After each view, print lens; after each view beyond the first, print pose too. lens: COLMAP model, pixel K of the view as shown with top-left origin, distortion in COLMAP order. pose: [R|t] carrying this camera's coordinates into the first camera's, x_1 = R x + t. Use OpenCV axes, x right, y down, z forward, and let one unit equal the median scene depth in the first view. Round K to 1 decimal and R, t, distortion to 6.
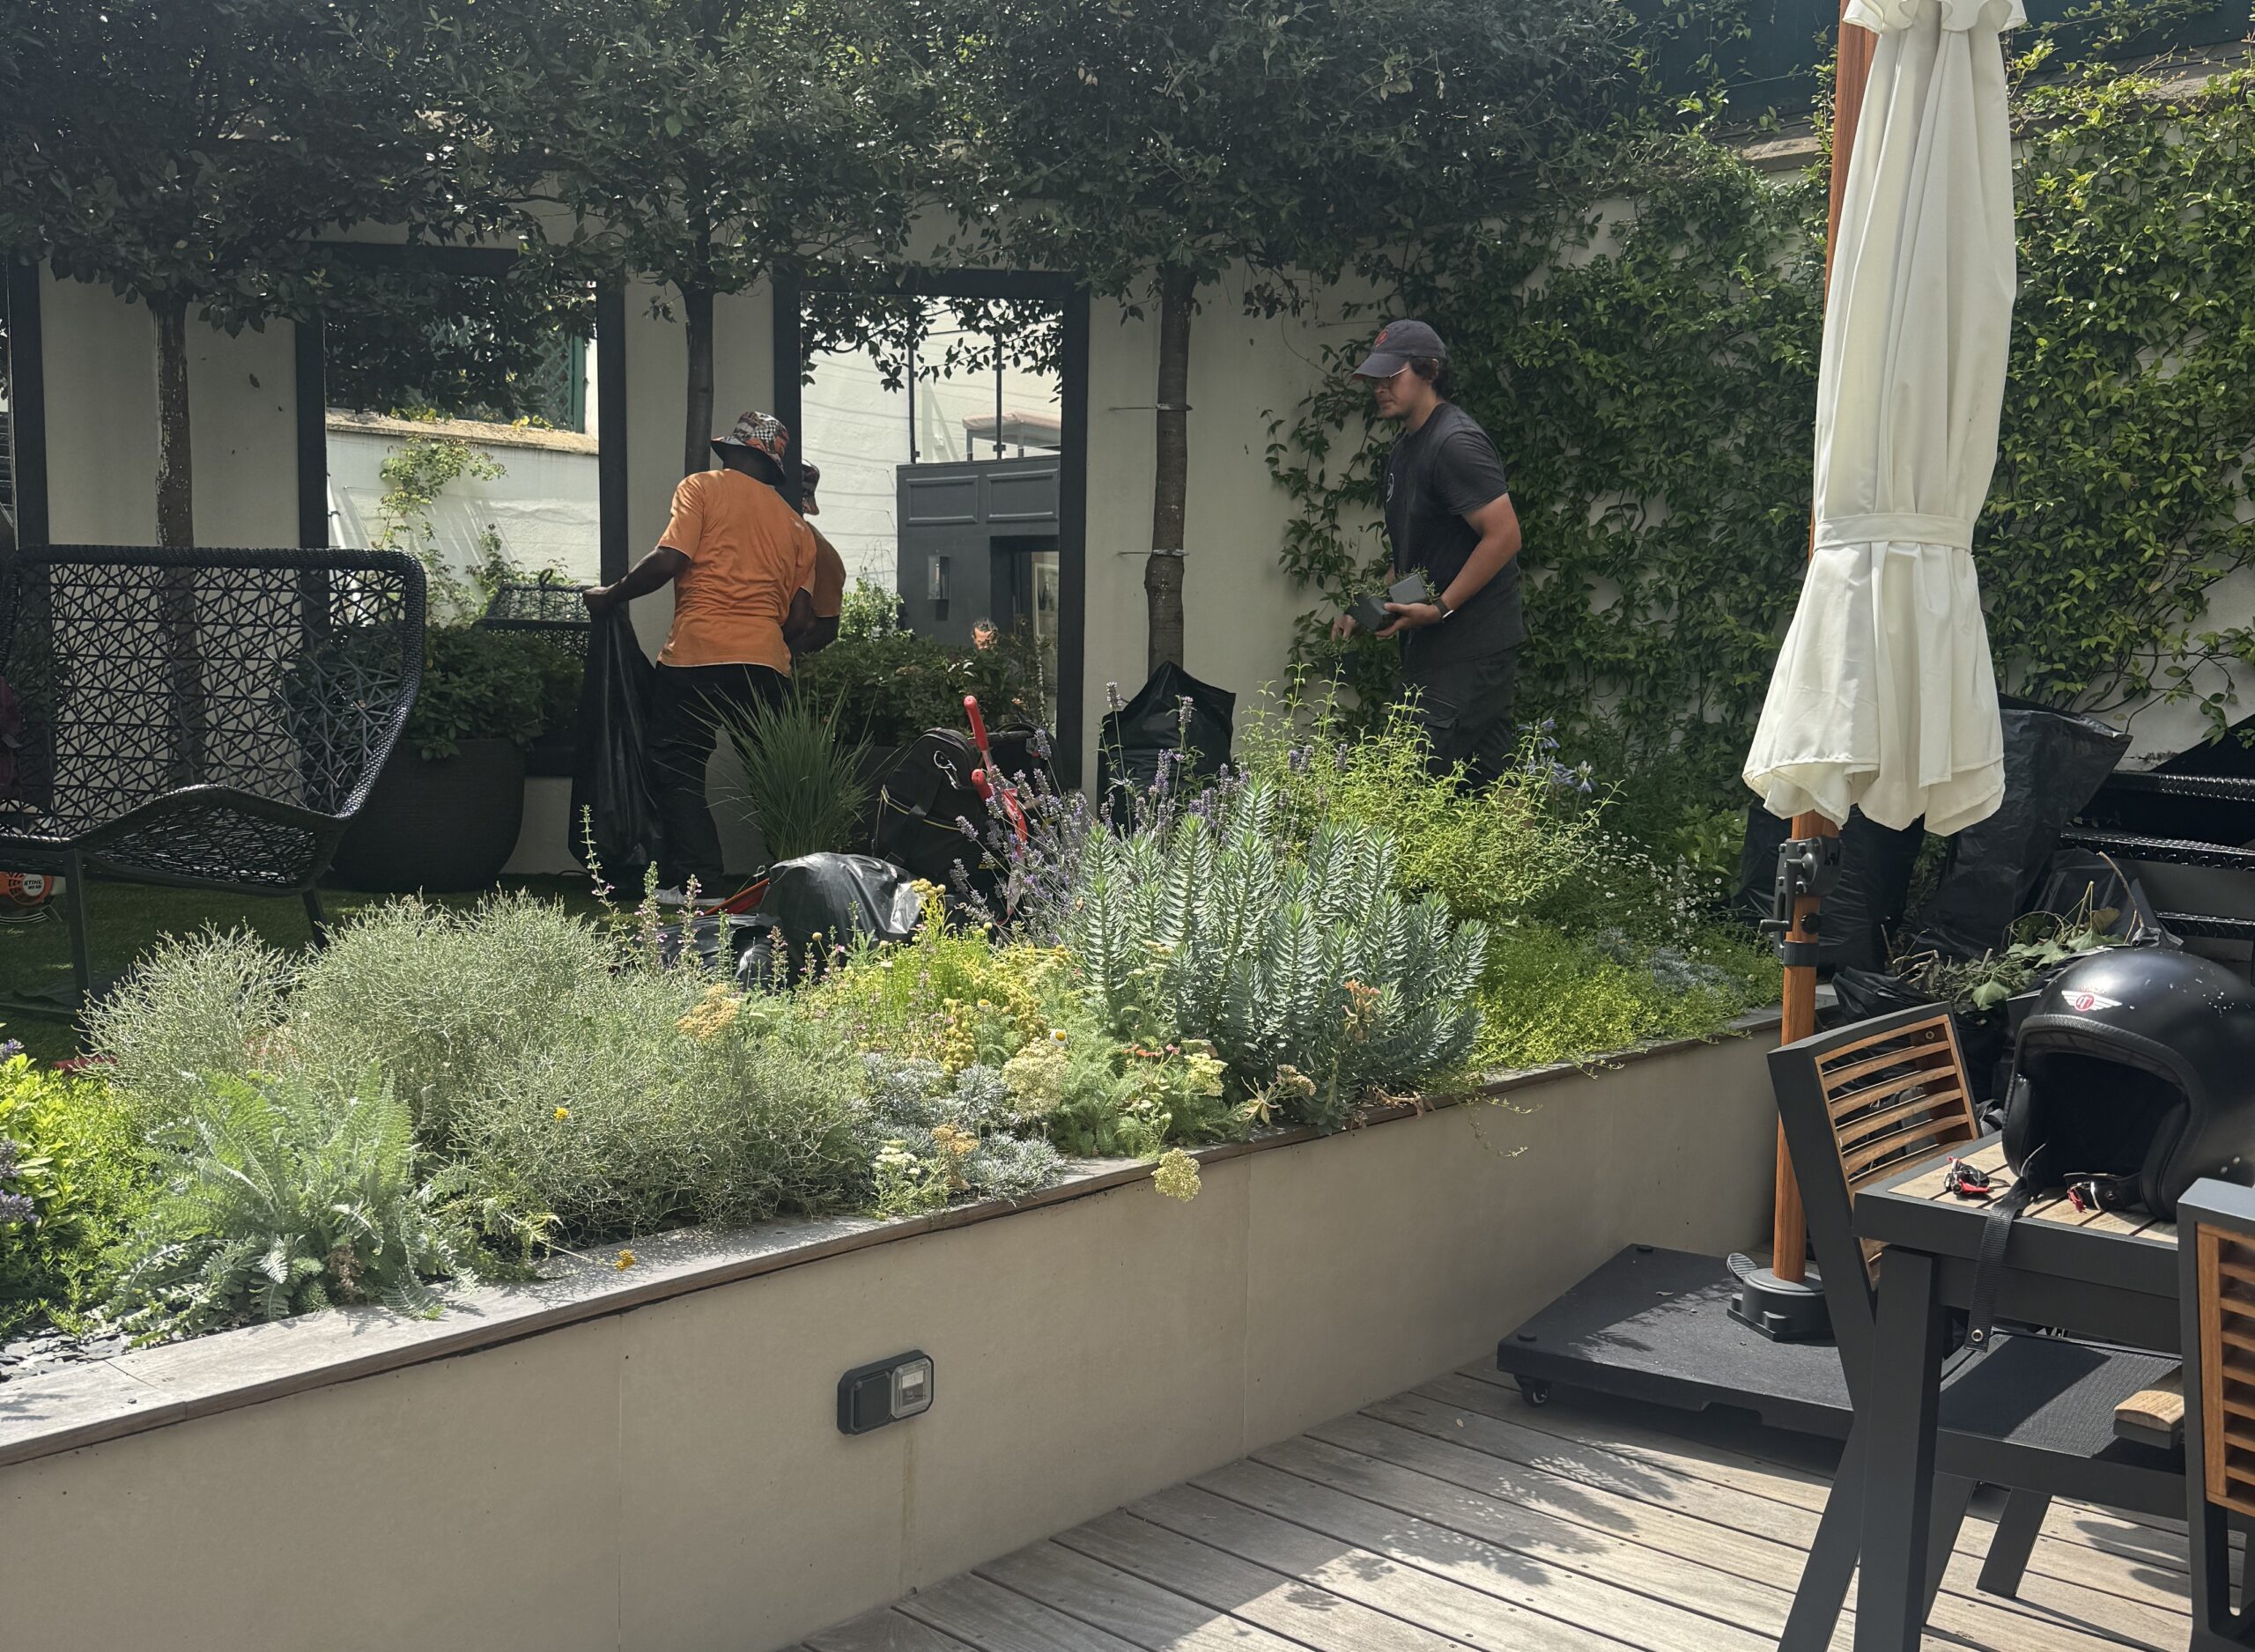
lens RADIAL K [[2096.2, 0, 1127.5], [0, 2096.2, 826.0], [0, 0, 1]] dist [0.312309, 0.000070]
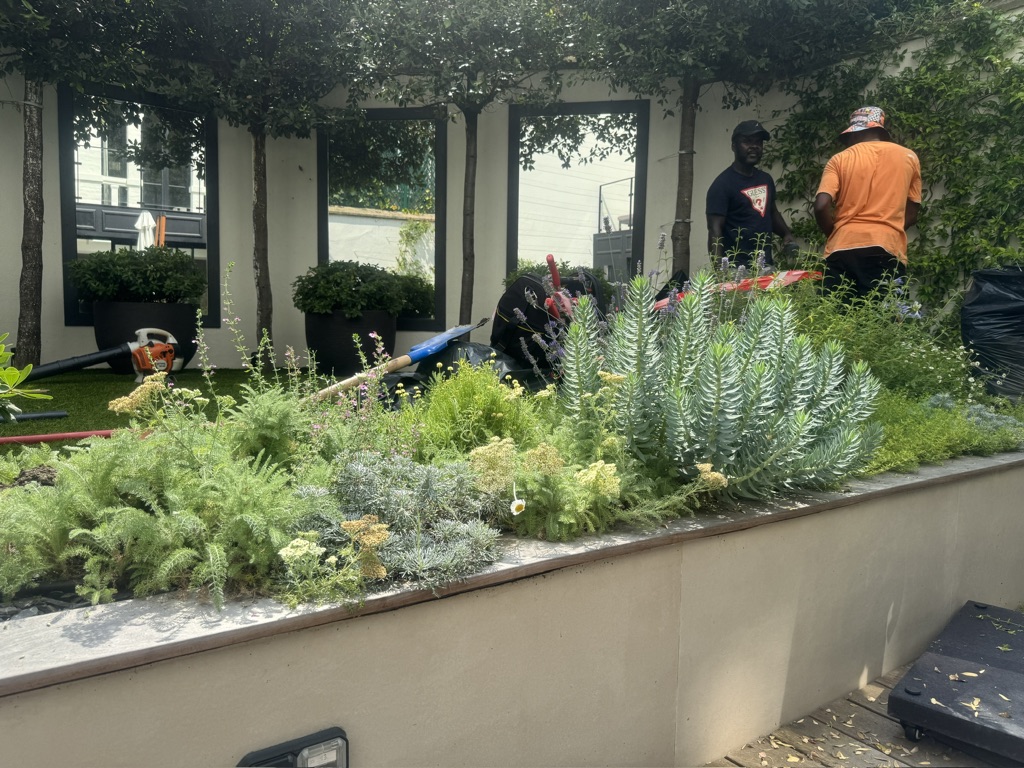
lens RADIAL K [[722.8, 0, 554.0], [0, 722.8, 381.6], [0, 0, 1]] dist [0.031430, 0.048624]
pose [[0.981877, 0.011428, -0.189176, 0.031960], [-0.011943, 0.999927, -0.001584, 0.031040], [0.189144, 0.003815, 0.981942, 0.282136]]
